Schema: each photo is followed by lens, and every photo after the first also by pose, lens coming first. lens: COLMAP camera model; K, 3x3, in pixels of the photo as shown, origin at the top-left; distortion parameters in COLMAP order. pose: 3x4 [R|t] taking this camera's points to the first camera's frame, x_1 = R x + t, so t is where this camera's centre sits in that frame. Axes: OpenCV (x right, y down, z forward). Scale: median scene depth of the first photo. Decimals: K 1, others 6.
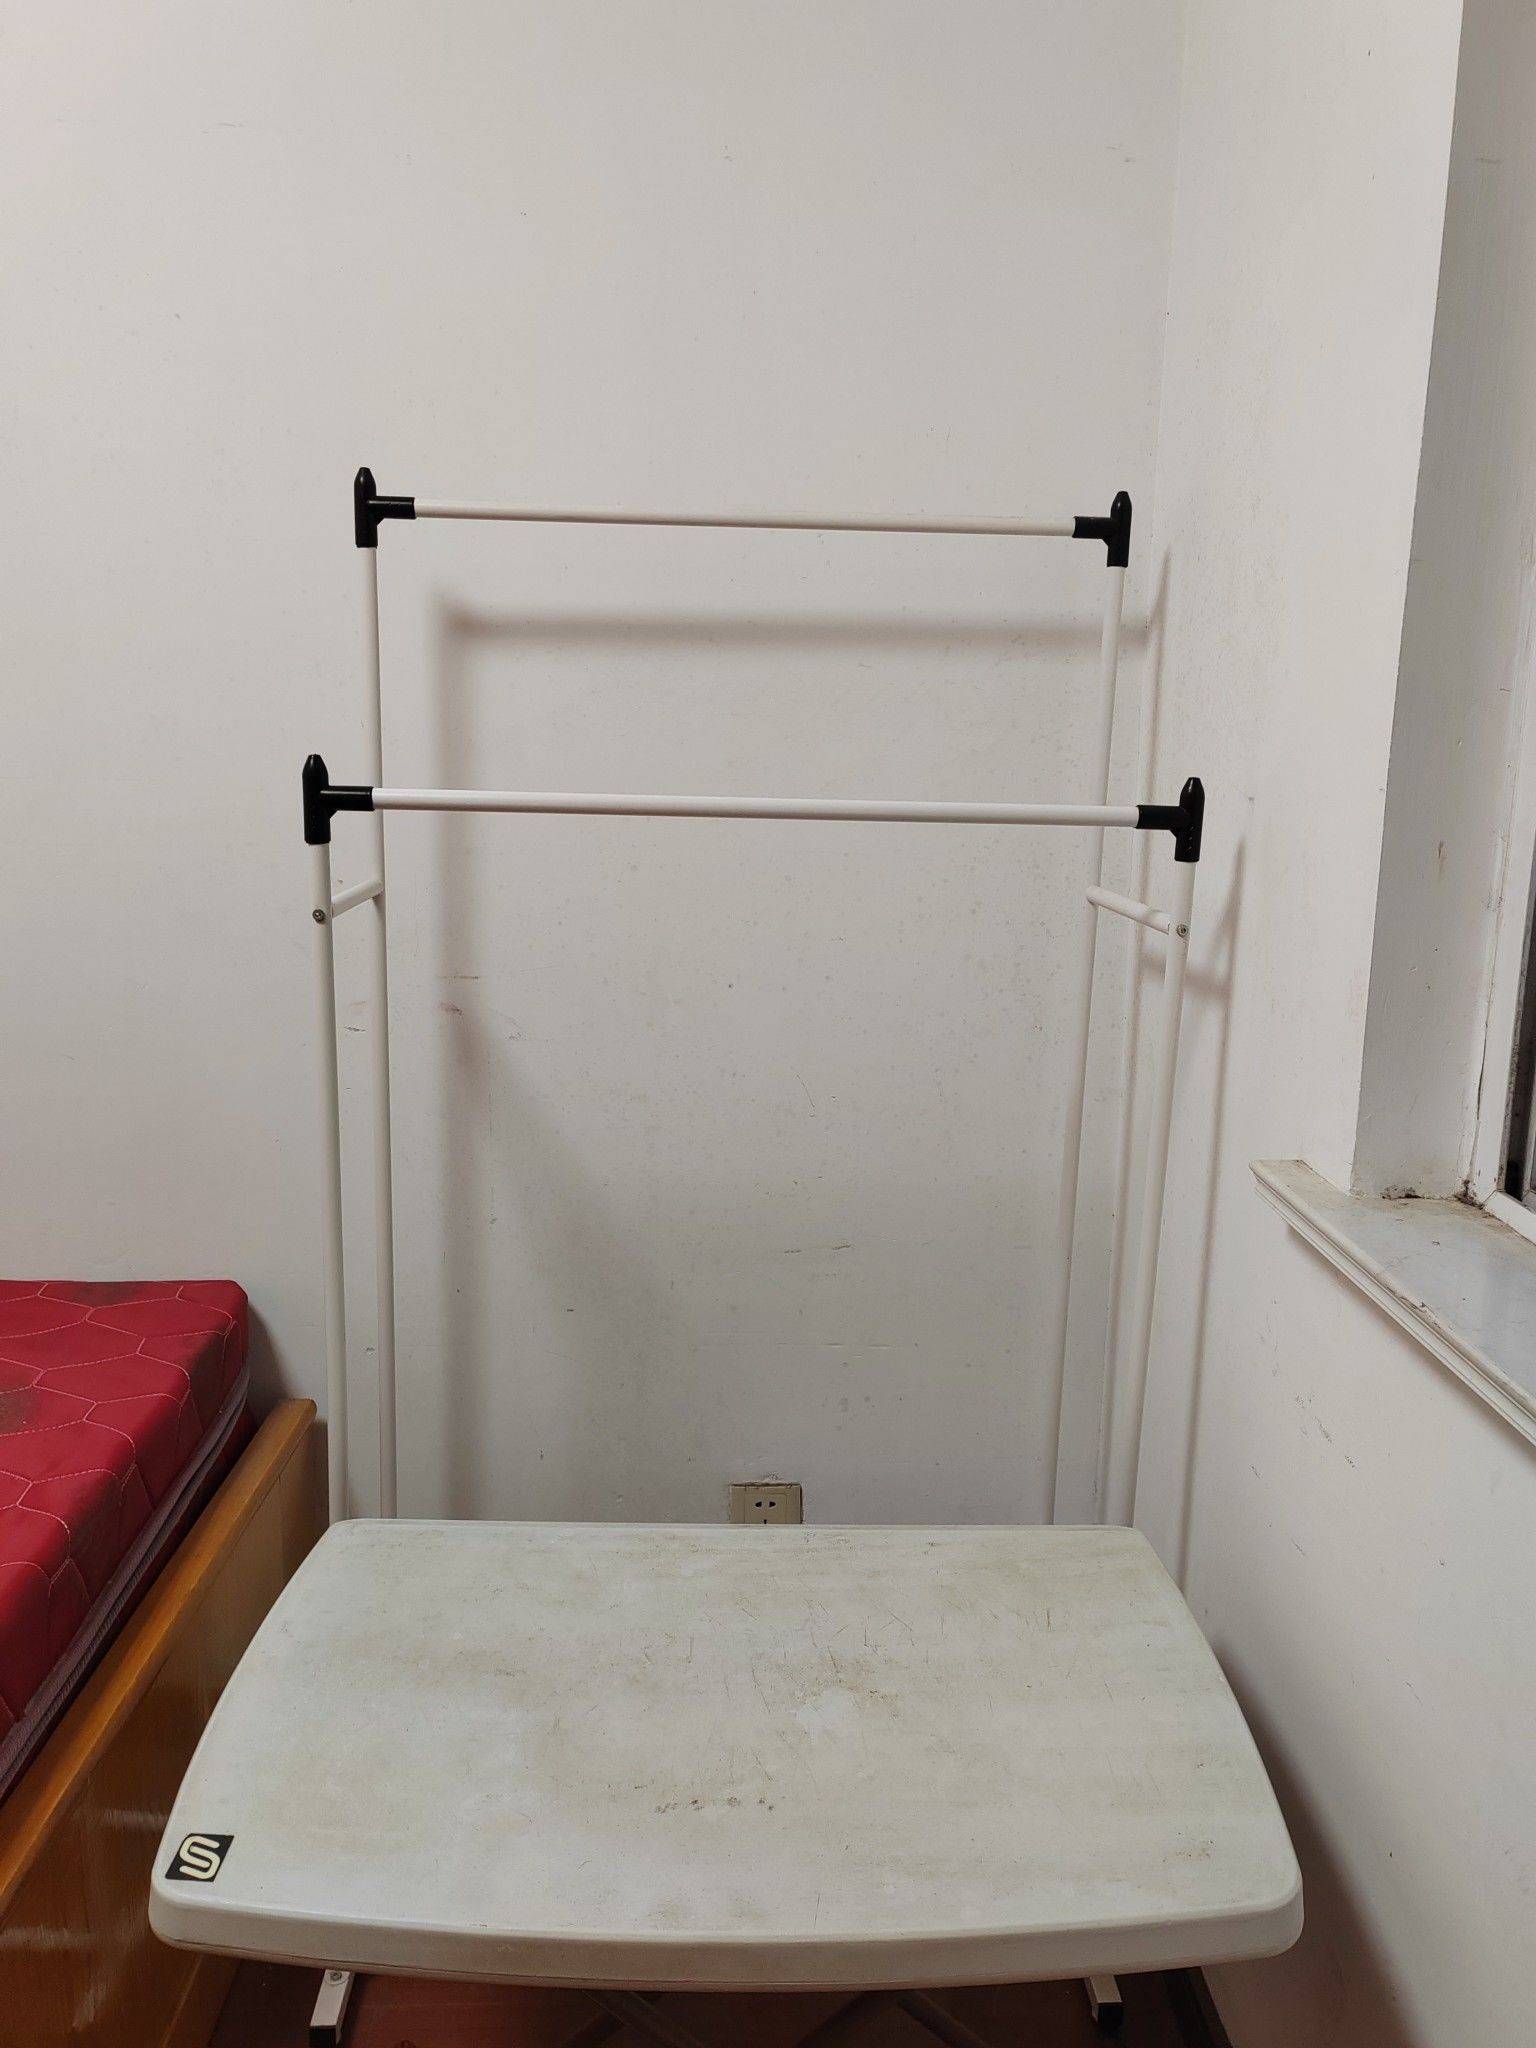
lens RADIAL K [[1547.4, 0, 778.4], [0, 1547.4, 1023.1], [0, 0, 1]] dist [0.028754, 0.019968]
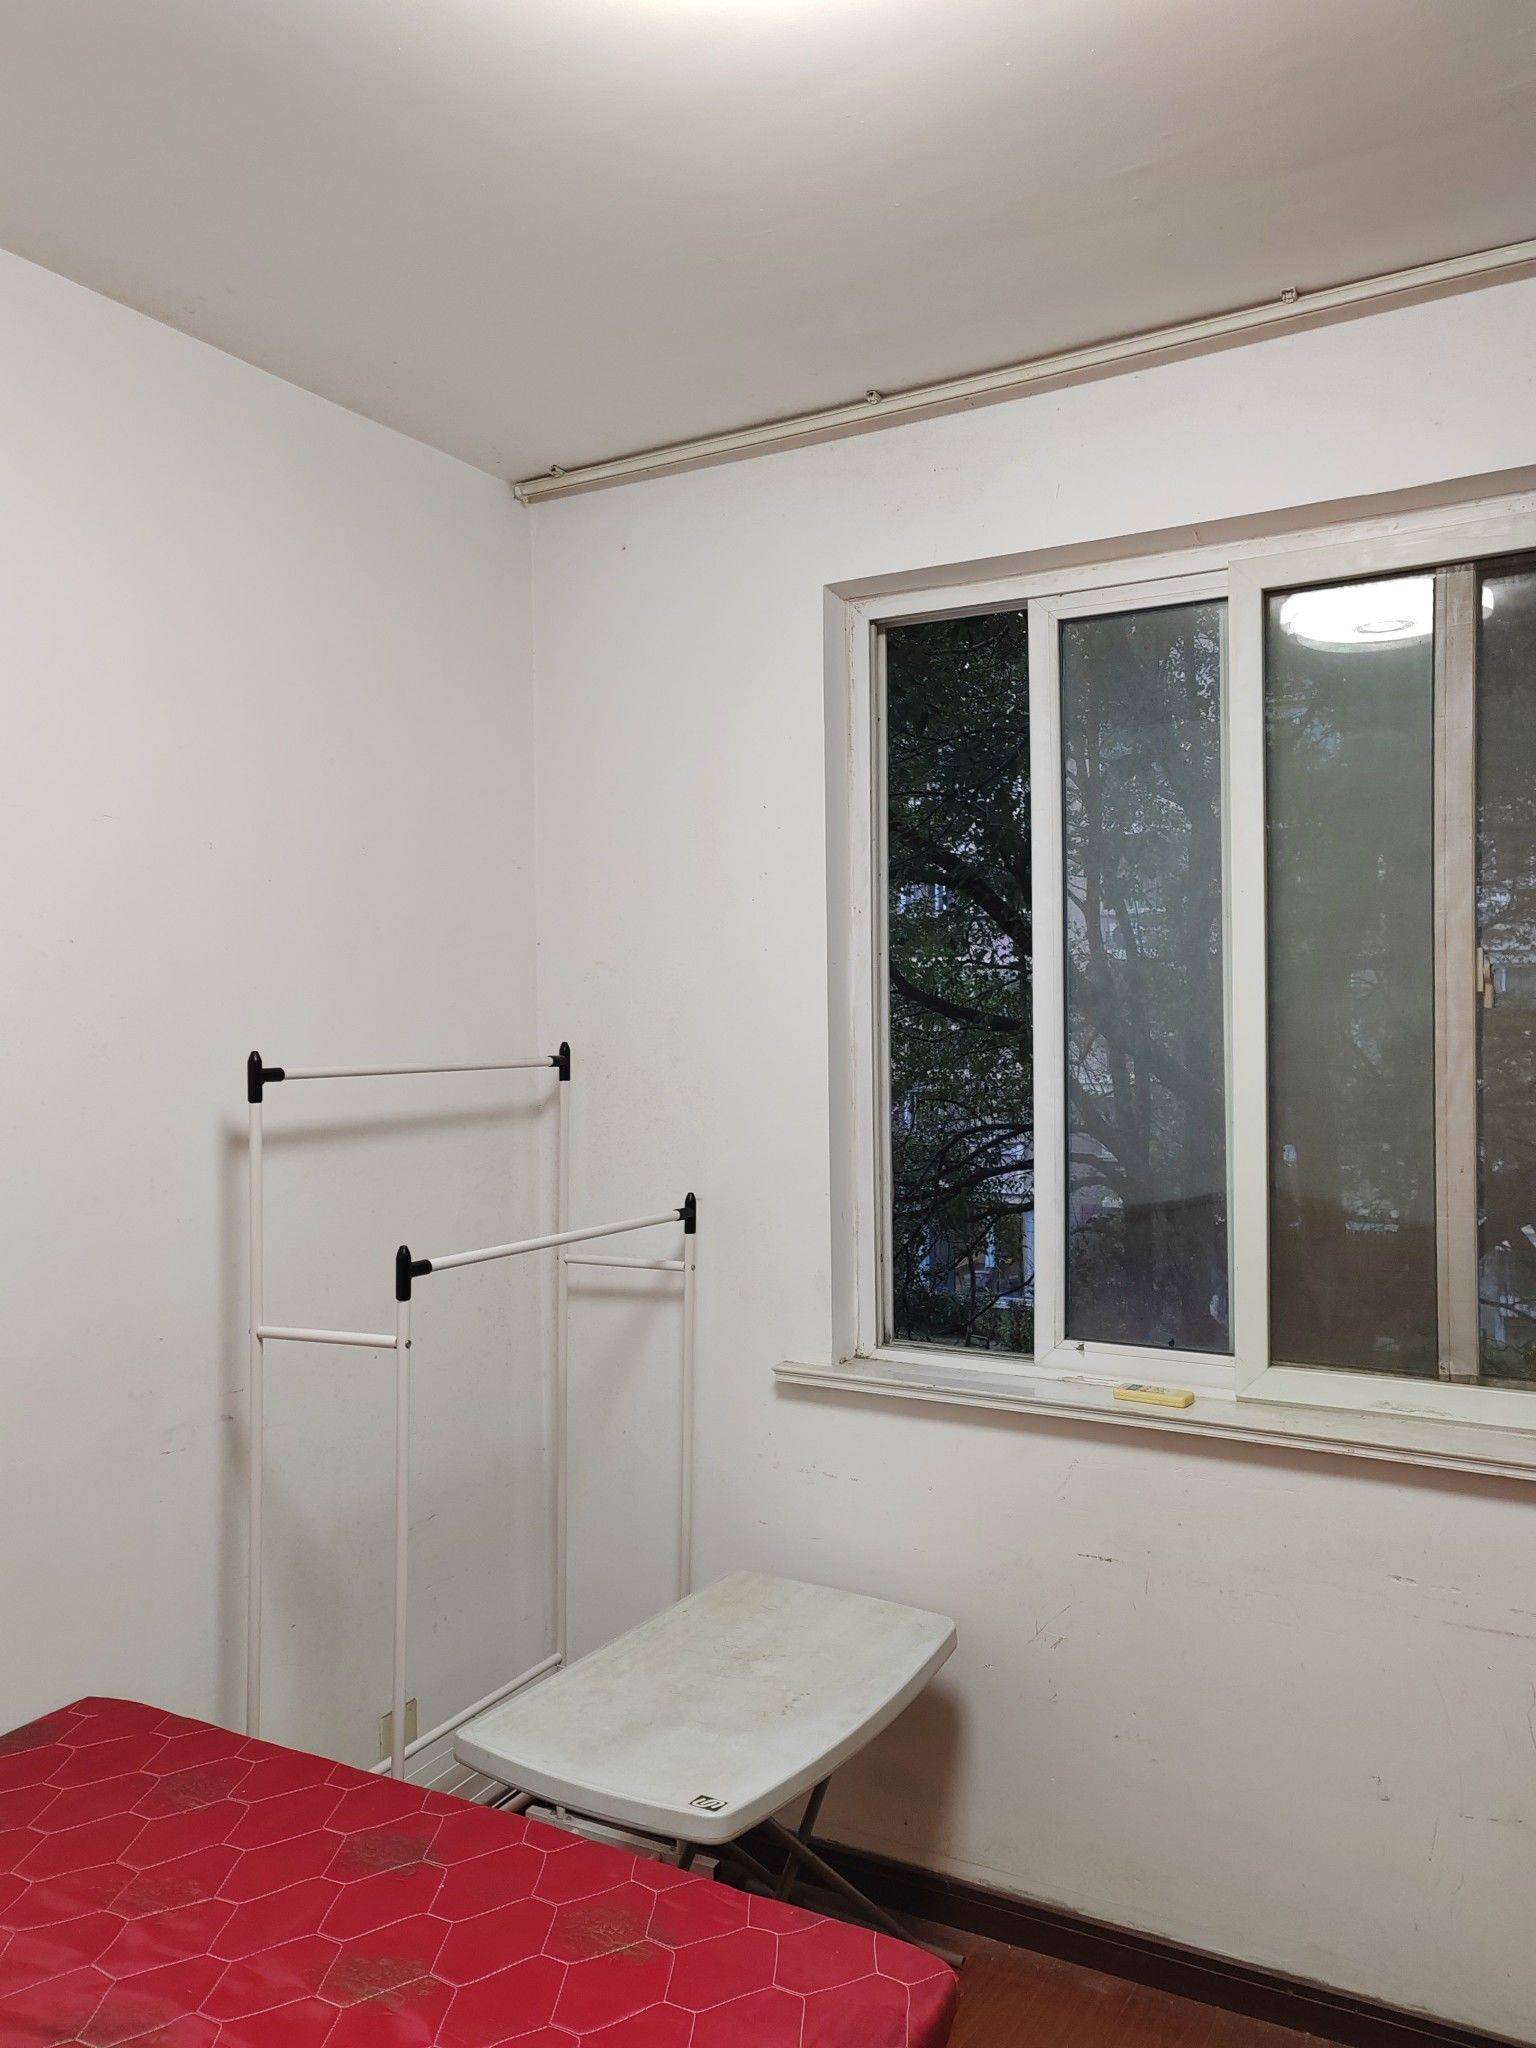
lens RADIAL K [[1547.4, 0, 779.7], [0, 1547.4, 1018.1], [0, 0, 1]] dist [0.028754, 0.019968]
pose [[0.525246, -0.024333, 0.850602, -1.413469], [0.185042, 0.978938, -0.086259, -0.184453], [-0.830588, 0.202704, 0.518686, -0.220024]]
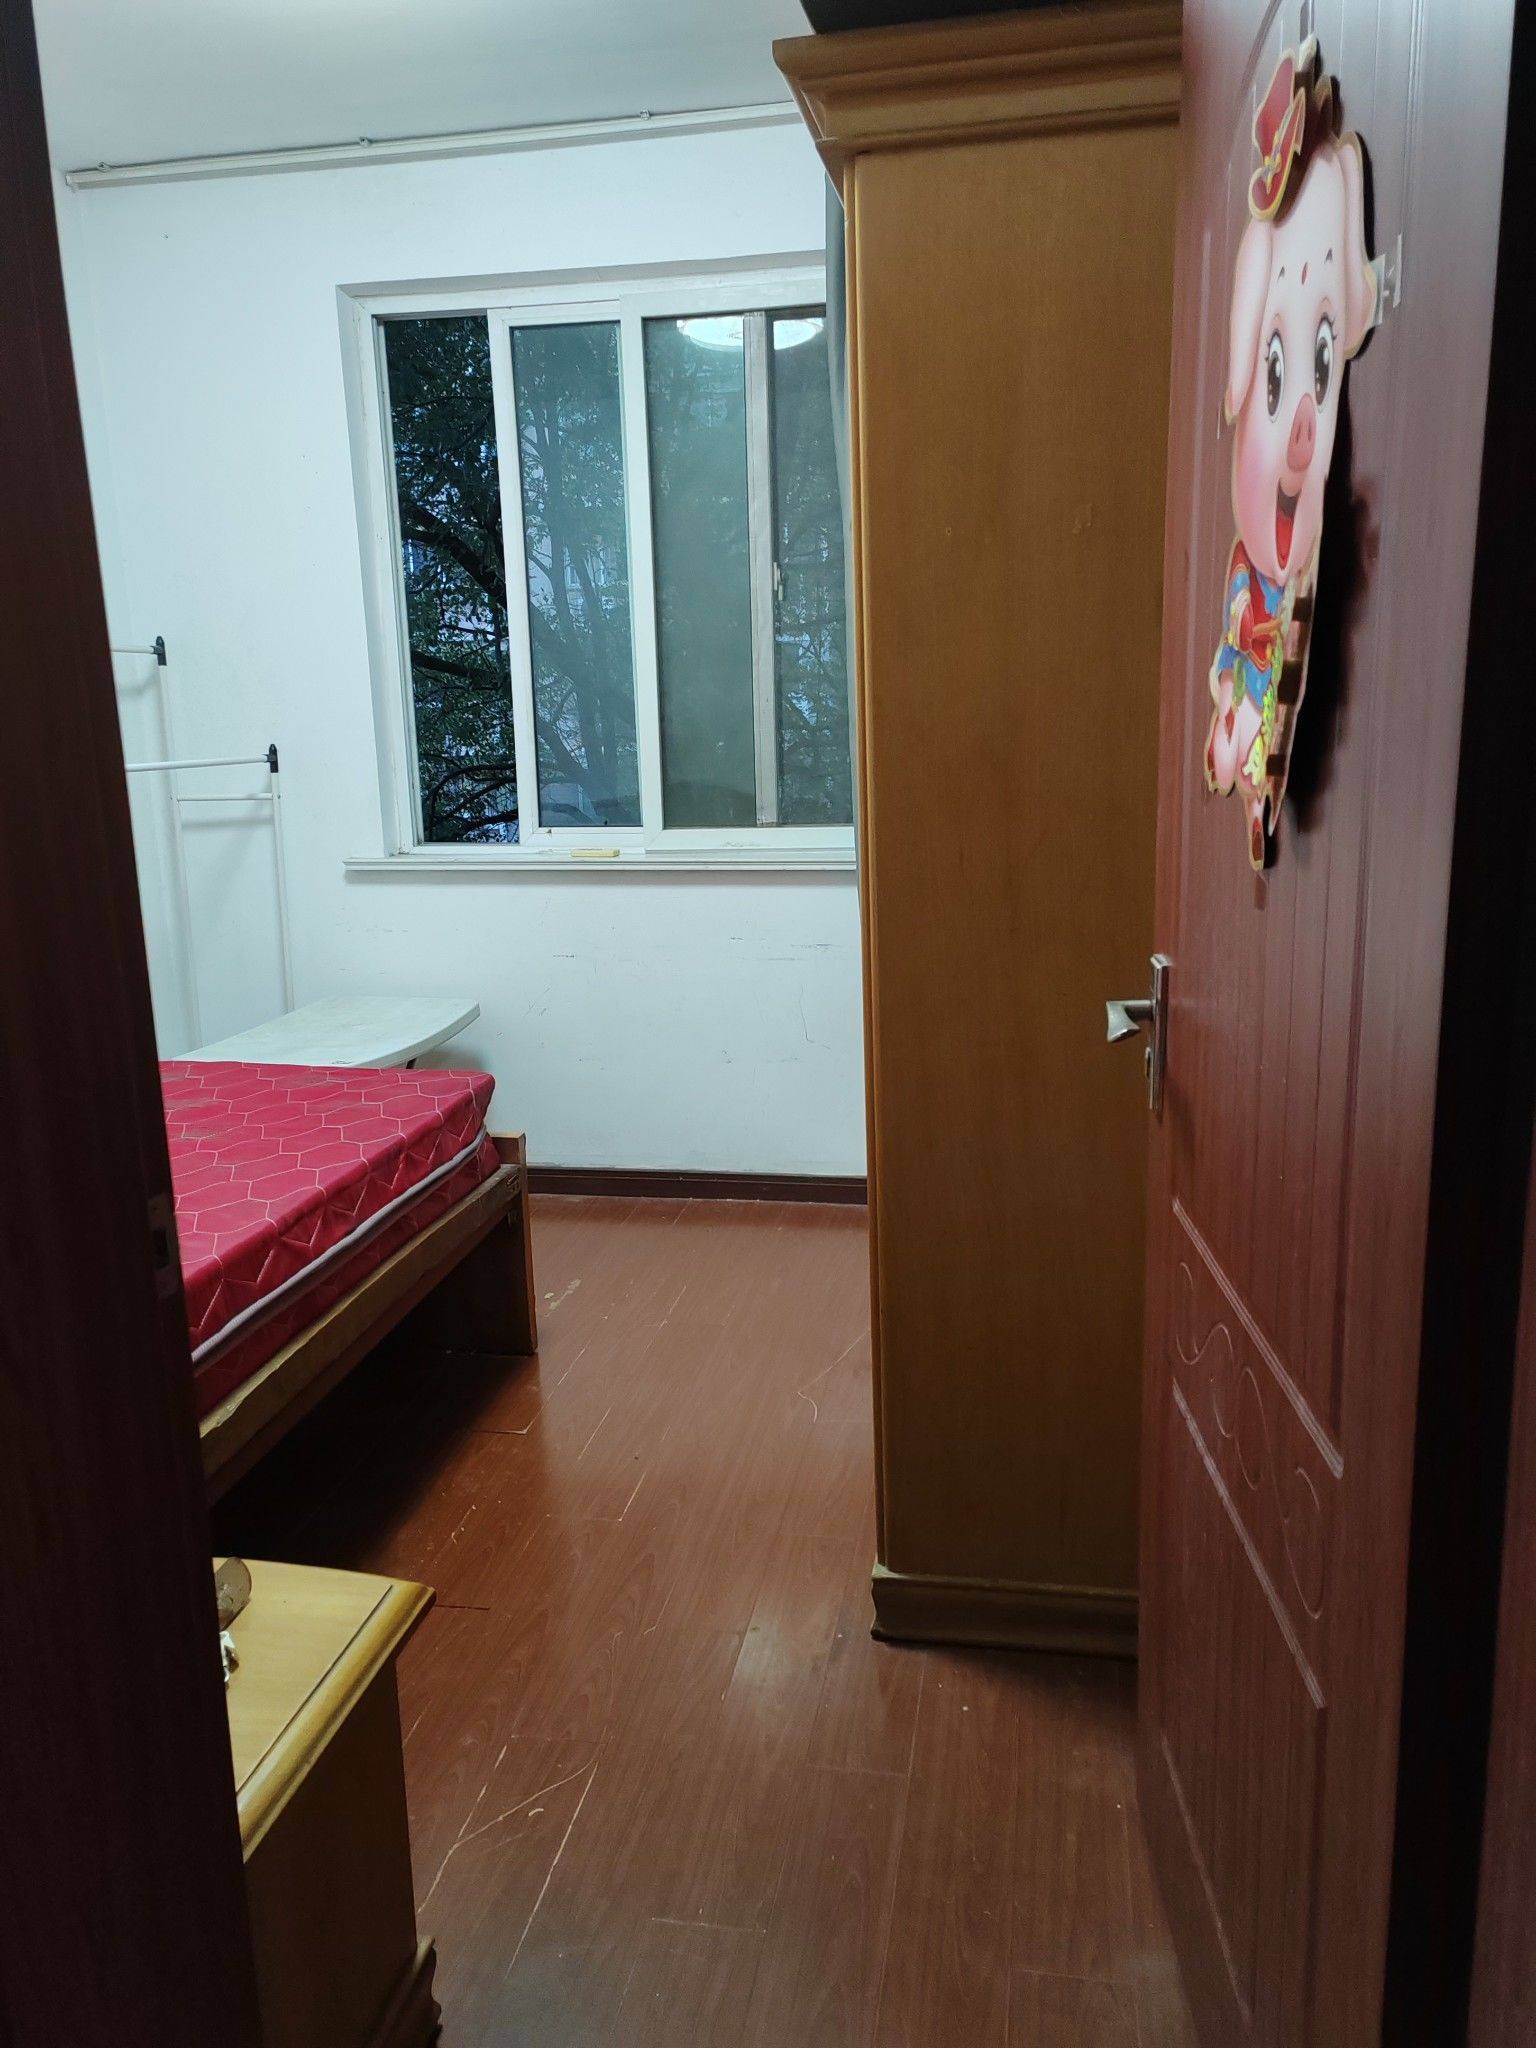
lens RADIAL K [[1547.4, 0, 776.0], [0, 1547.4, 1024.6], [0, 0, 1]] dist [0.028754, 0.019968]
pose [[0.221271, -0.227158, 0.948387, -2.408716], [0.219632, 0.959117, 0.178485, 0.035697], [-0.950158, 0.168802, 0.262116, -0.583482]]
